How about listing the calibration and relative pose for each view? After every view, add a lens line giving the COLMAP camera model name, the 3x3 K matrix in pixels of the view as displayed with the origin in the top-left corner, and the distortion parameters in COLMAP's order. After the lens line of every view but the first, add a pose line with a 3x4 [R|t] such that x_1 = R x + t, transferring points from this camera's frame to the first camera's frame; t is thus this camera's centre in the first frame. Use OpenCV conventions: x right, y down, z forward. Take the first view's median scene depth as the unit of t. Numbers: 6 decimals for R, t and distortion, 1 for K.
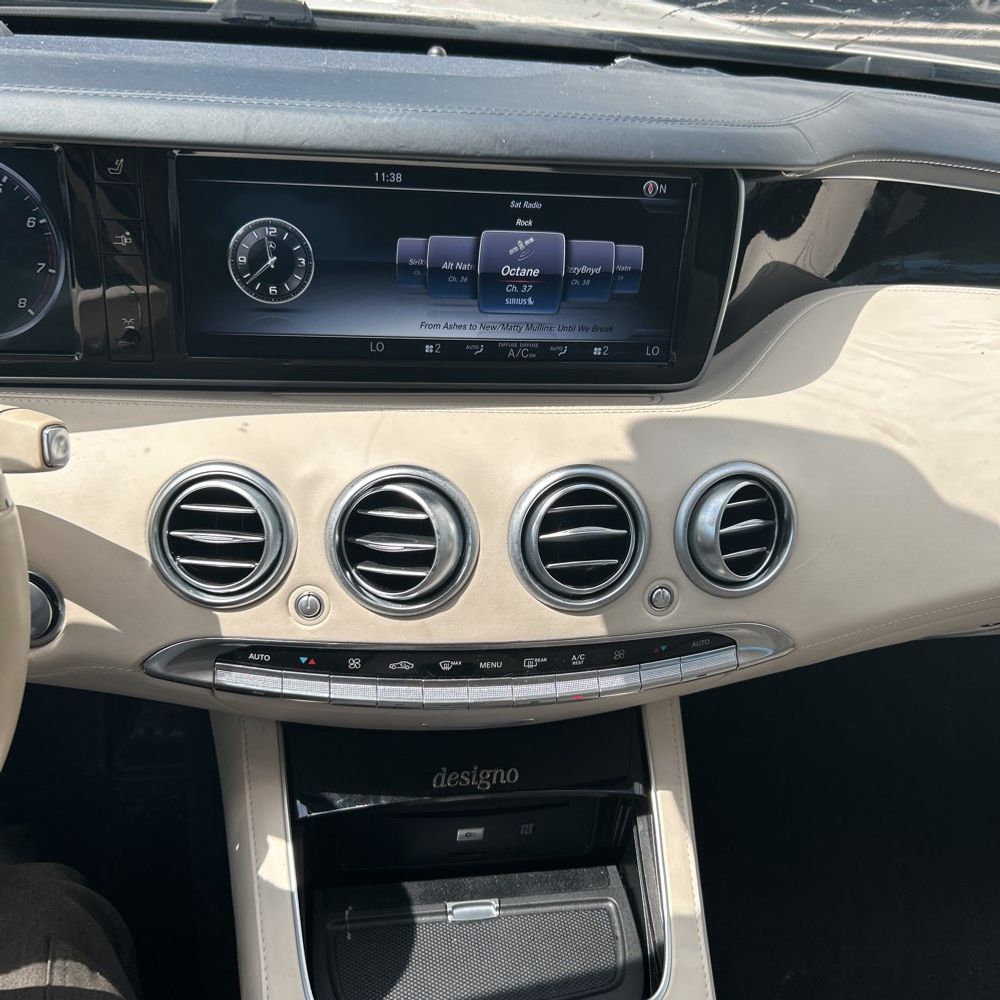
lens RADIAL K [[1016.1, 0, 499.9], [0, 1016.1, 524.9], [0, 0, 1]] dist [0.013445, 0.000000]
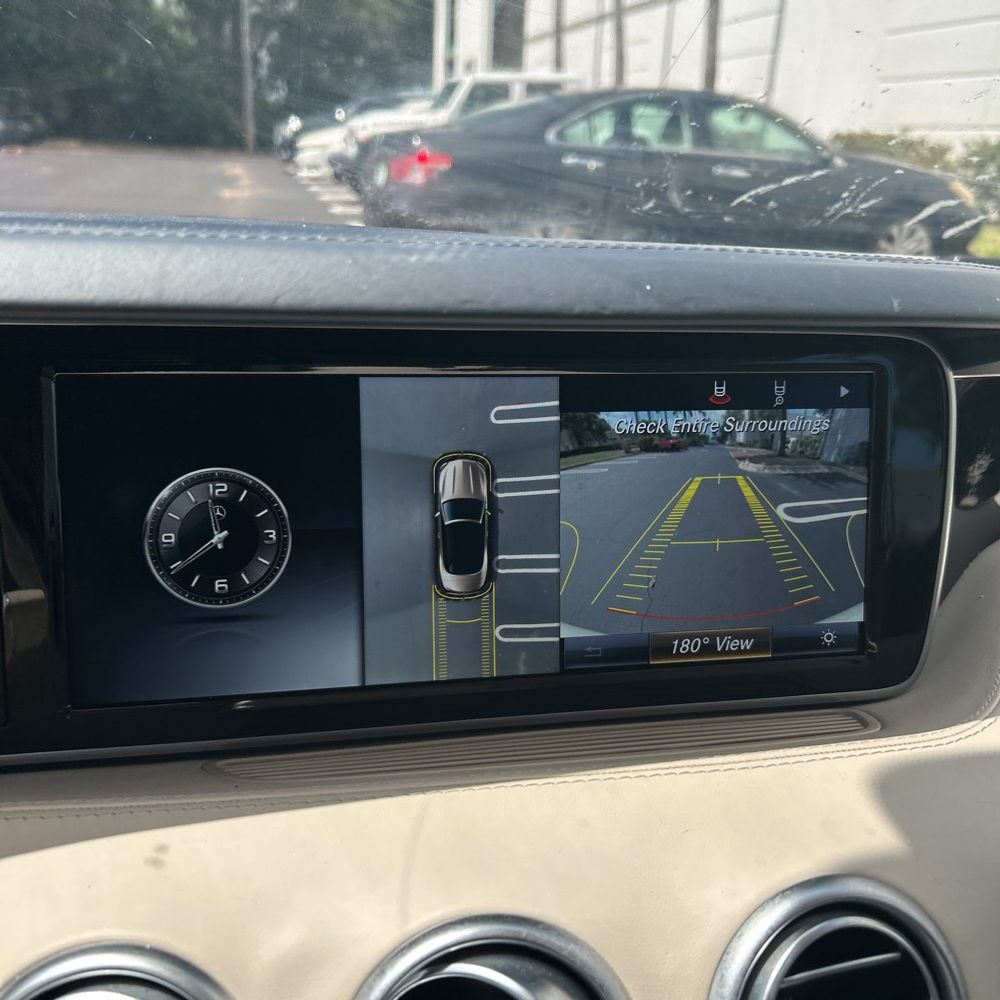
lens RADIAL K [[1016.1, 0, 500.2], [0, 1016.1, 499.8], [0, 0, 1]] dist [0.013445, 0.000000]
pose [[0.996890, -0.062110, 0.048502, -0.089398], [0.073633, 0.953429, -0.292490, -0.096099], [-0.028076, 0.295152, 0.955038, 0.428153]]
